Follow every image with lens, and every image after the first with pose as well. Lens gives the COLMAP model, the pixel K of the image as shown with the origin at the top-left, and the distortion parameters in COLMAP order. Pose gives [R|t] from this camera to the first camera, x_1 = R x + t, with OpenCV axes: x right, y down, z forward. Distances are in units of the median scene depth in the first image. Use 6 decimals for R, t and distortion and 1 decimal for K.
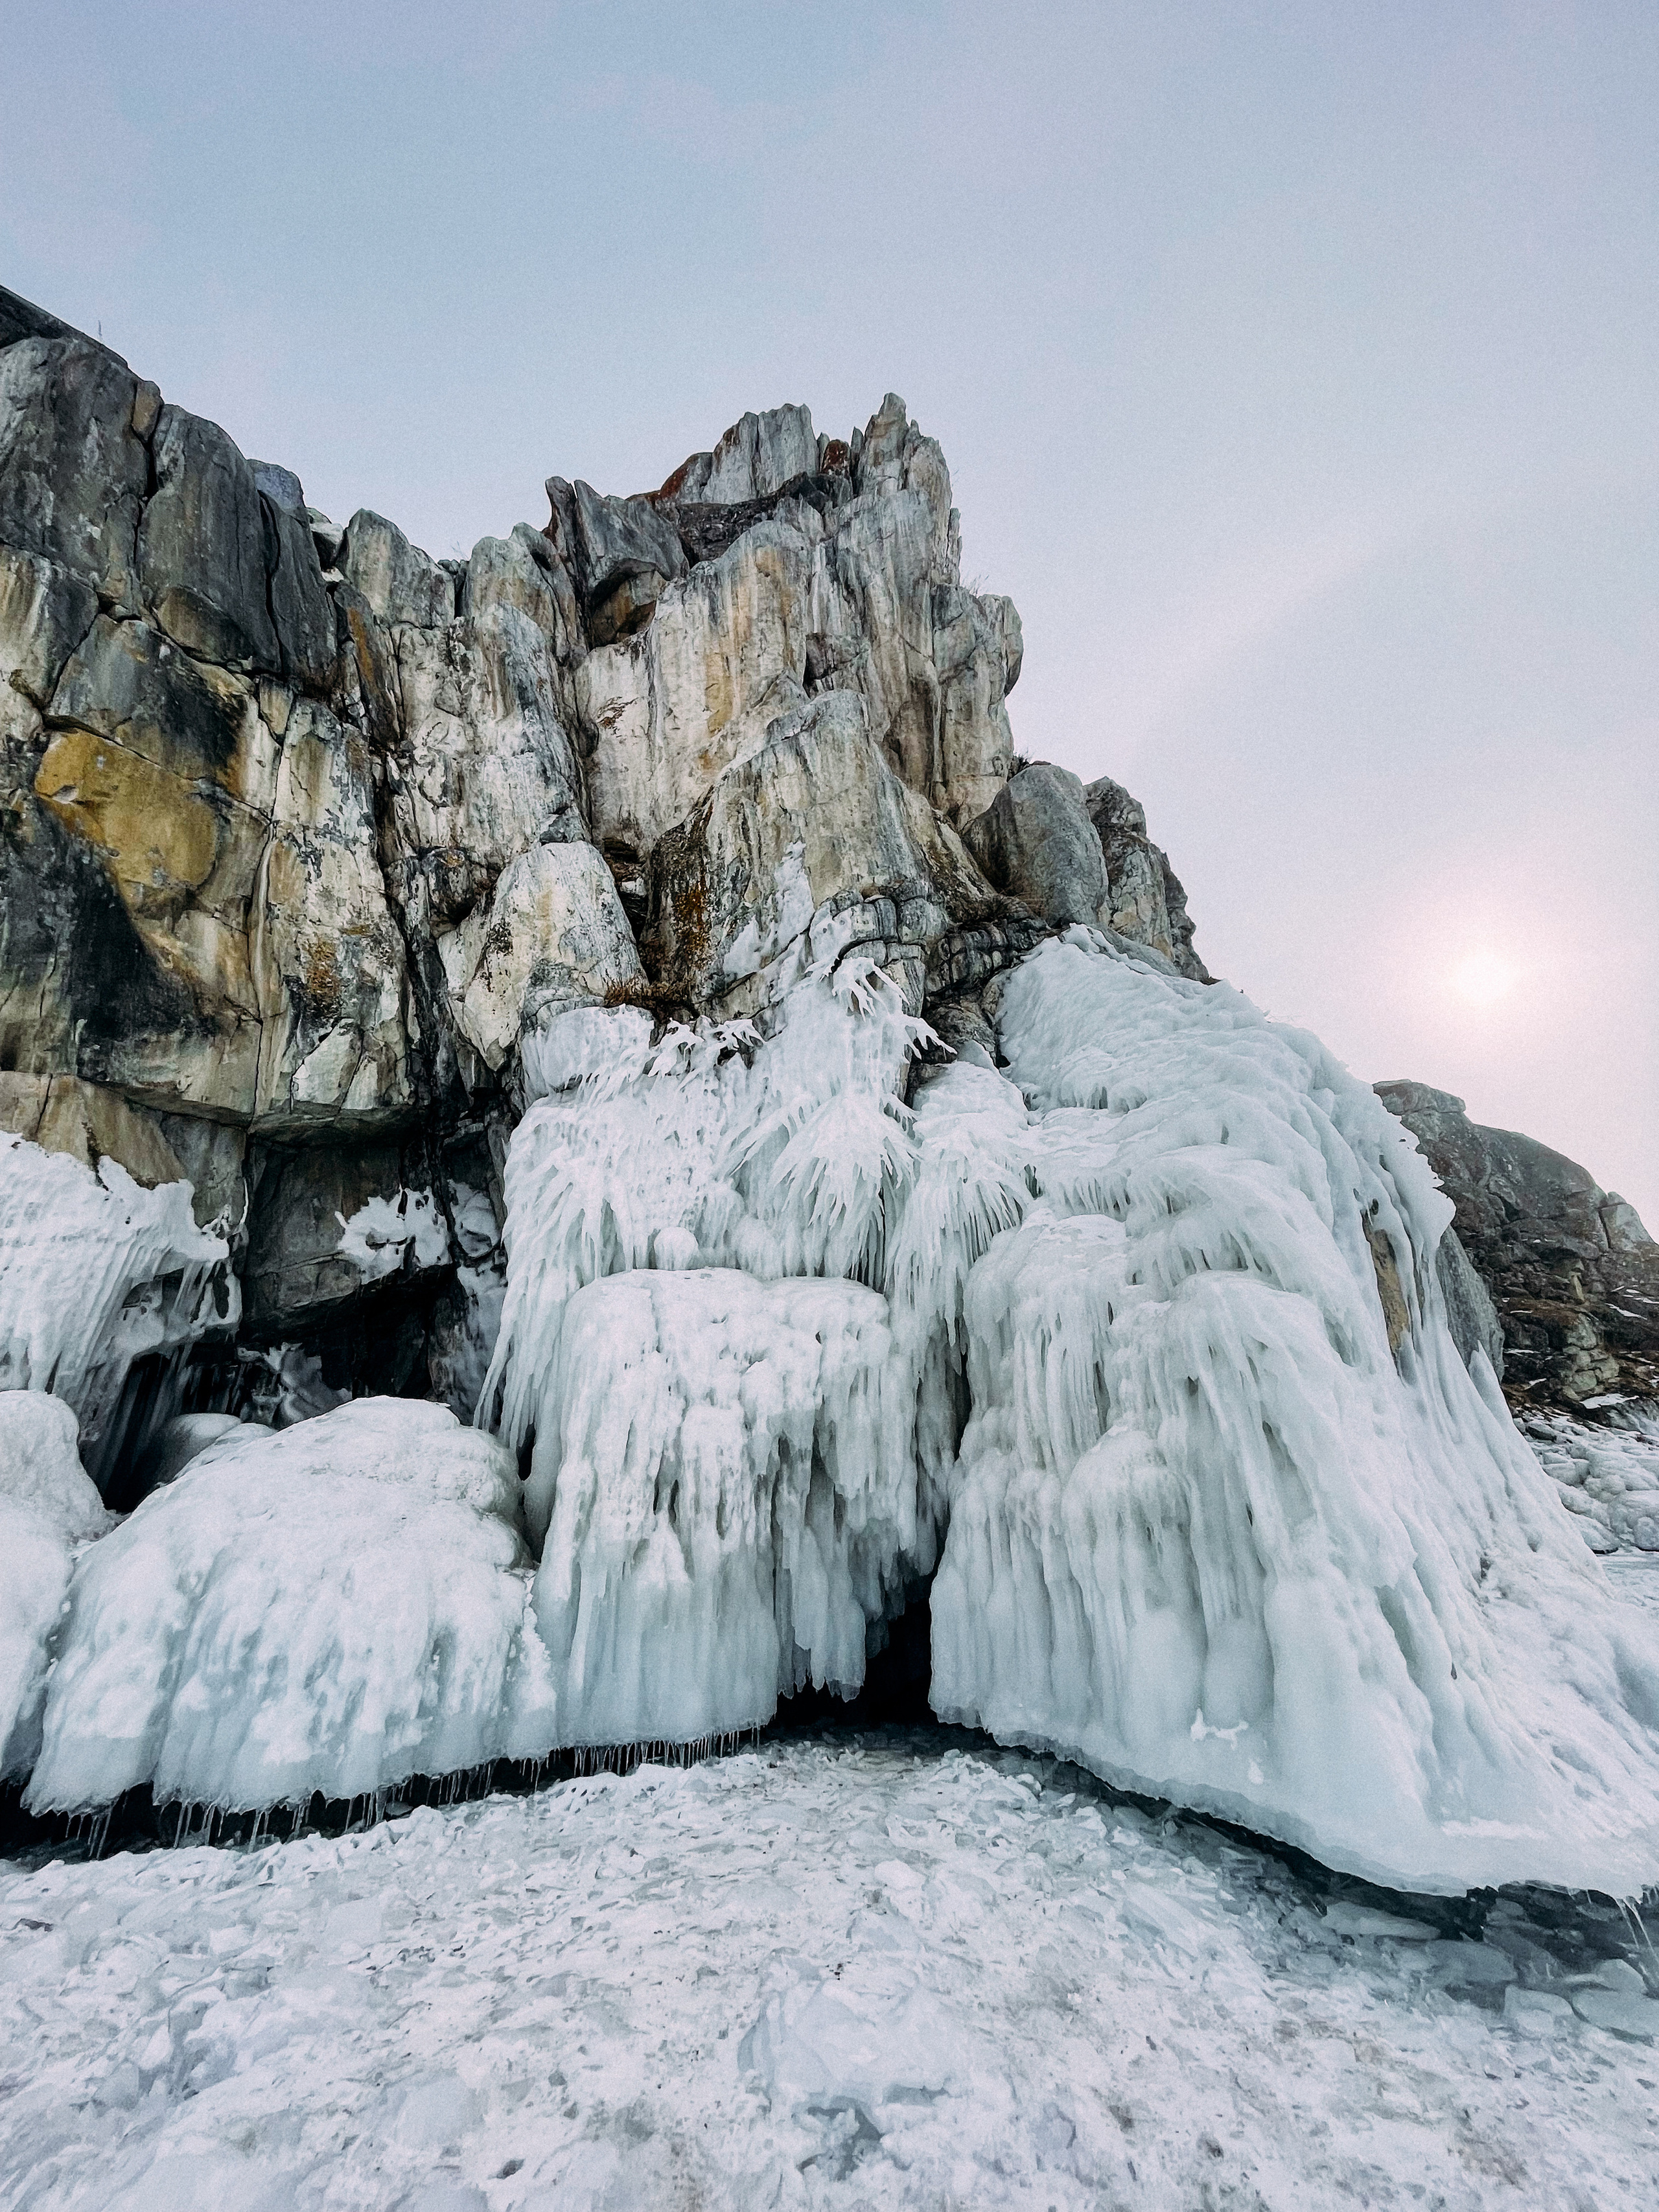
lens RADIAL K [[886.8, 0, 830.2], [0, 886.8, 1104.3], [0, 0, 1]] dist [-0.009739, -0.000021]
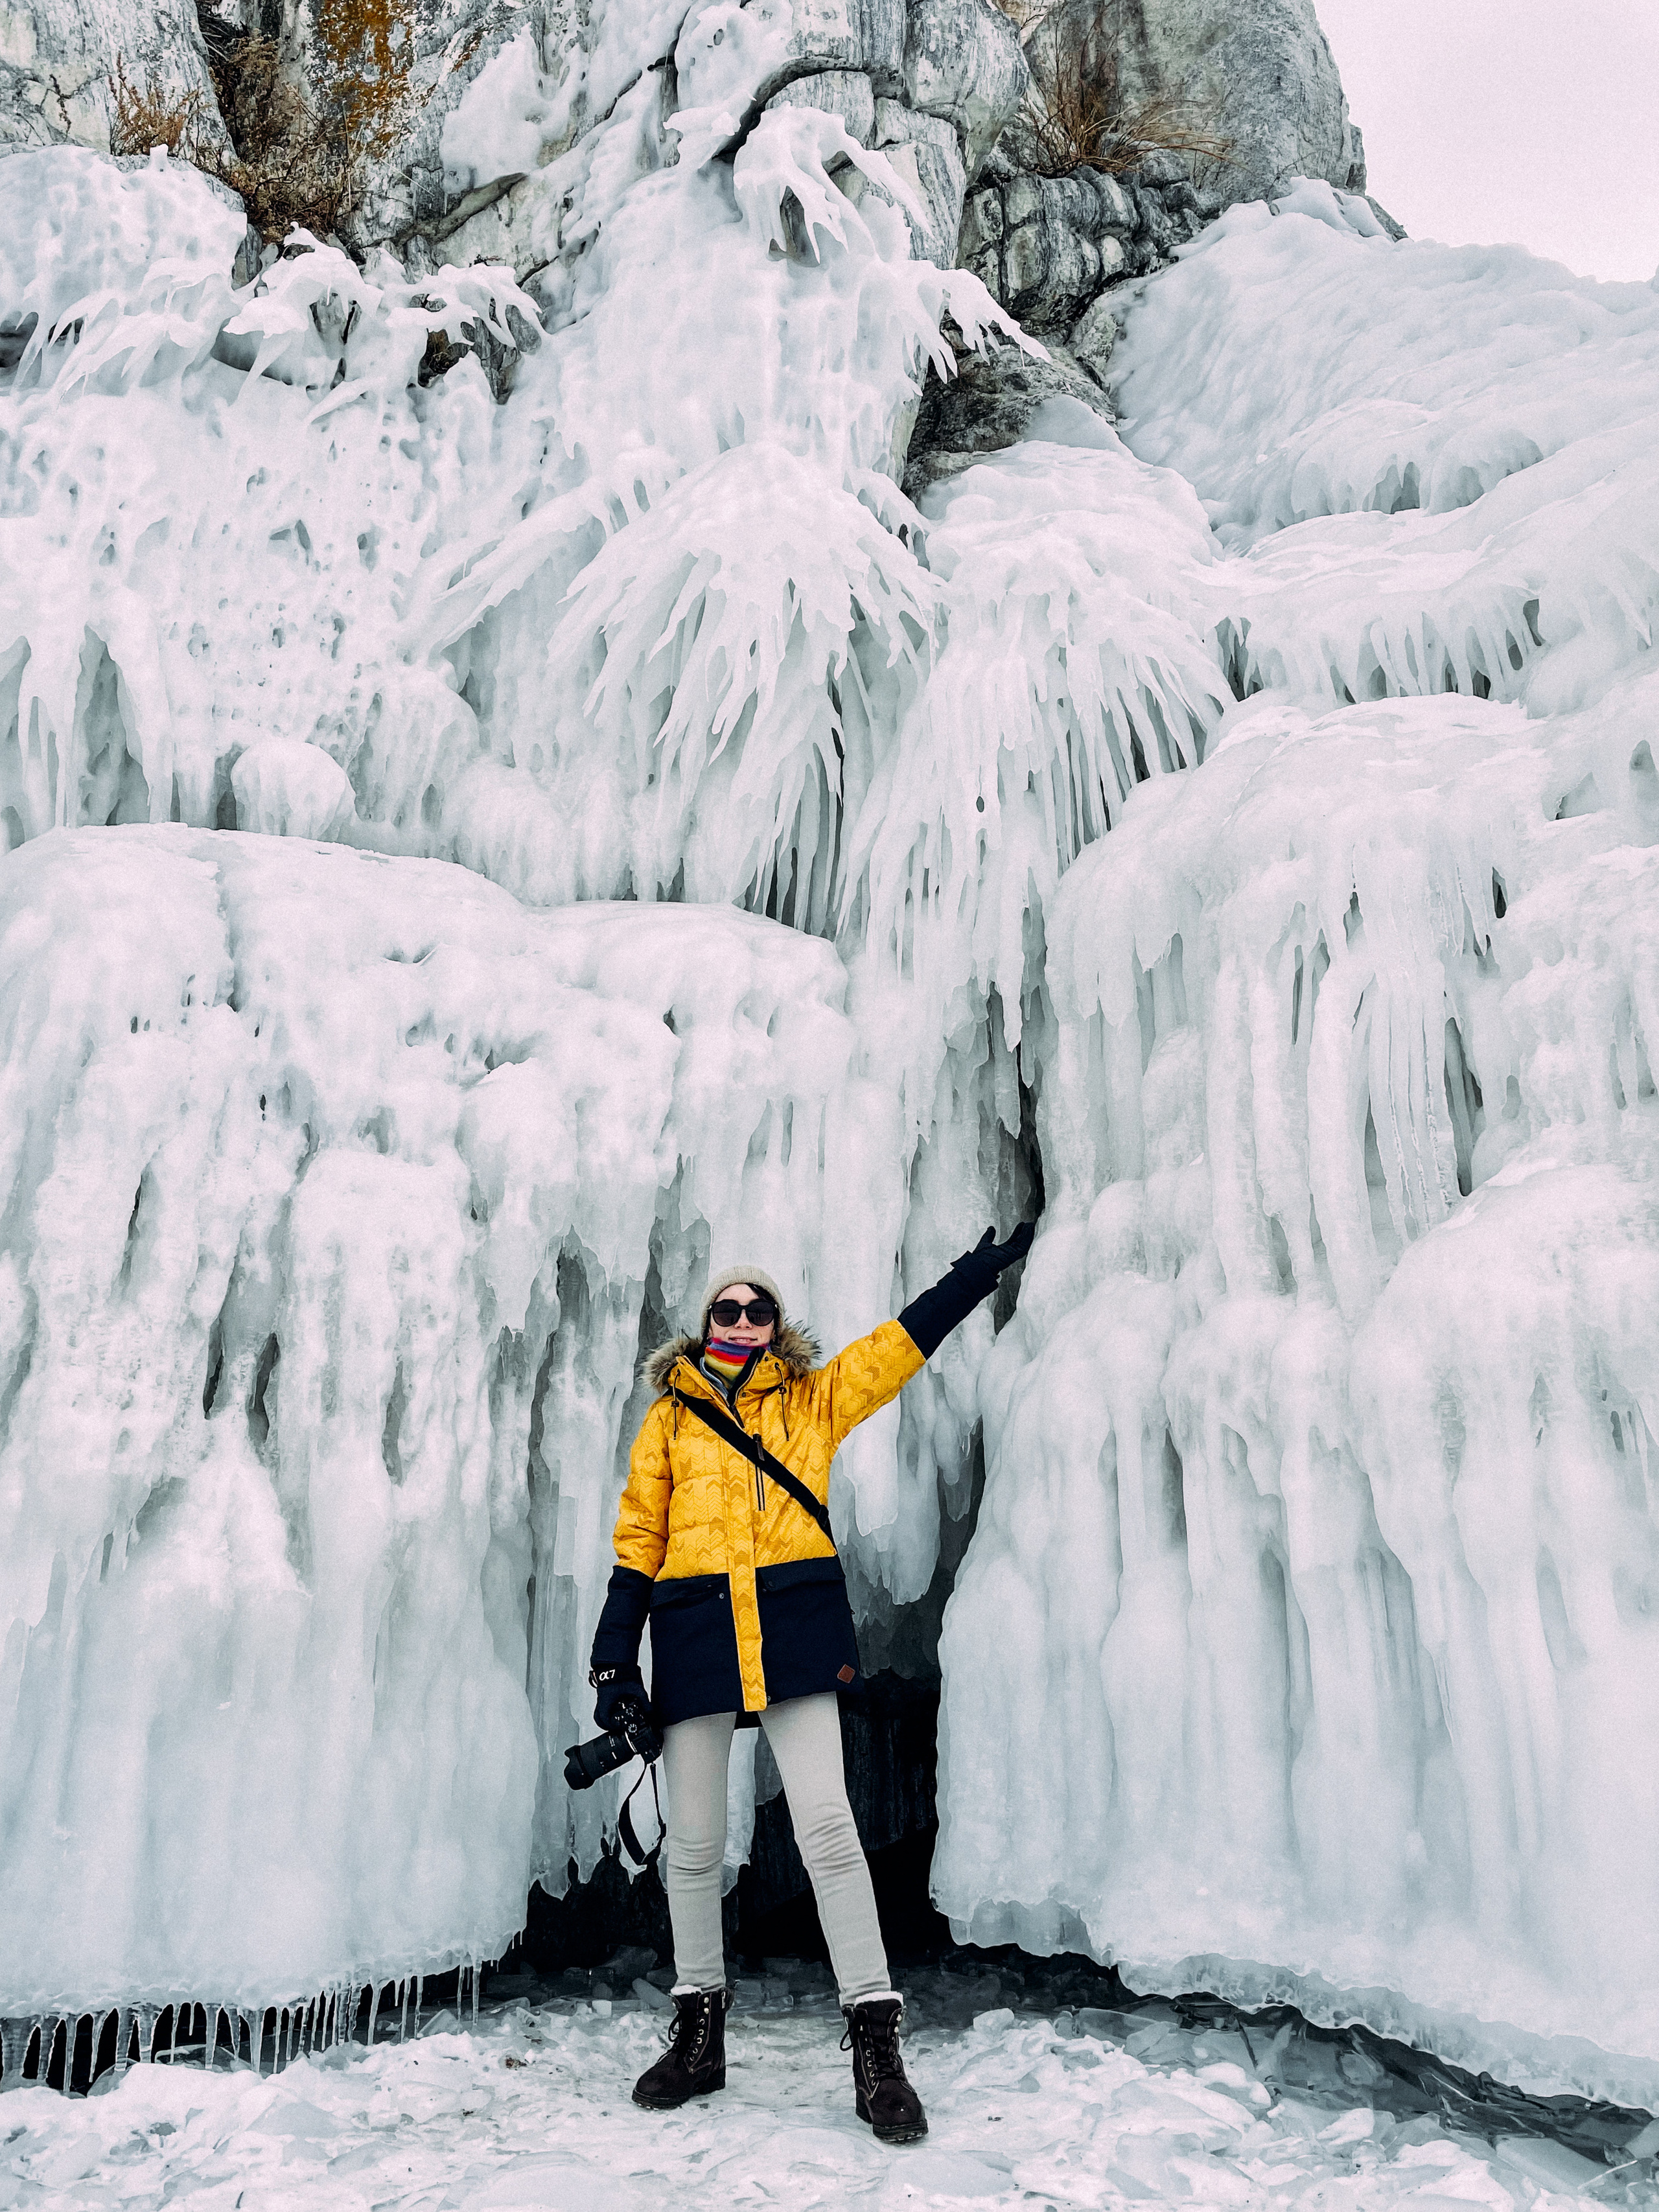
lens RADIAL K [[1685.8, 0, 841.6], [0, 1685.8, 1088.1], [0, 0, 1]] dist [0.068664, -0.081683]
pose [[0.989954, 0.049703, 0.132366, -0.037670], [-0.065399, 0.990976, 0.117002, 0.215582], [-0.125356, -0.124483, 0.984271, 0.280184]]
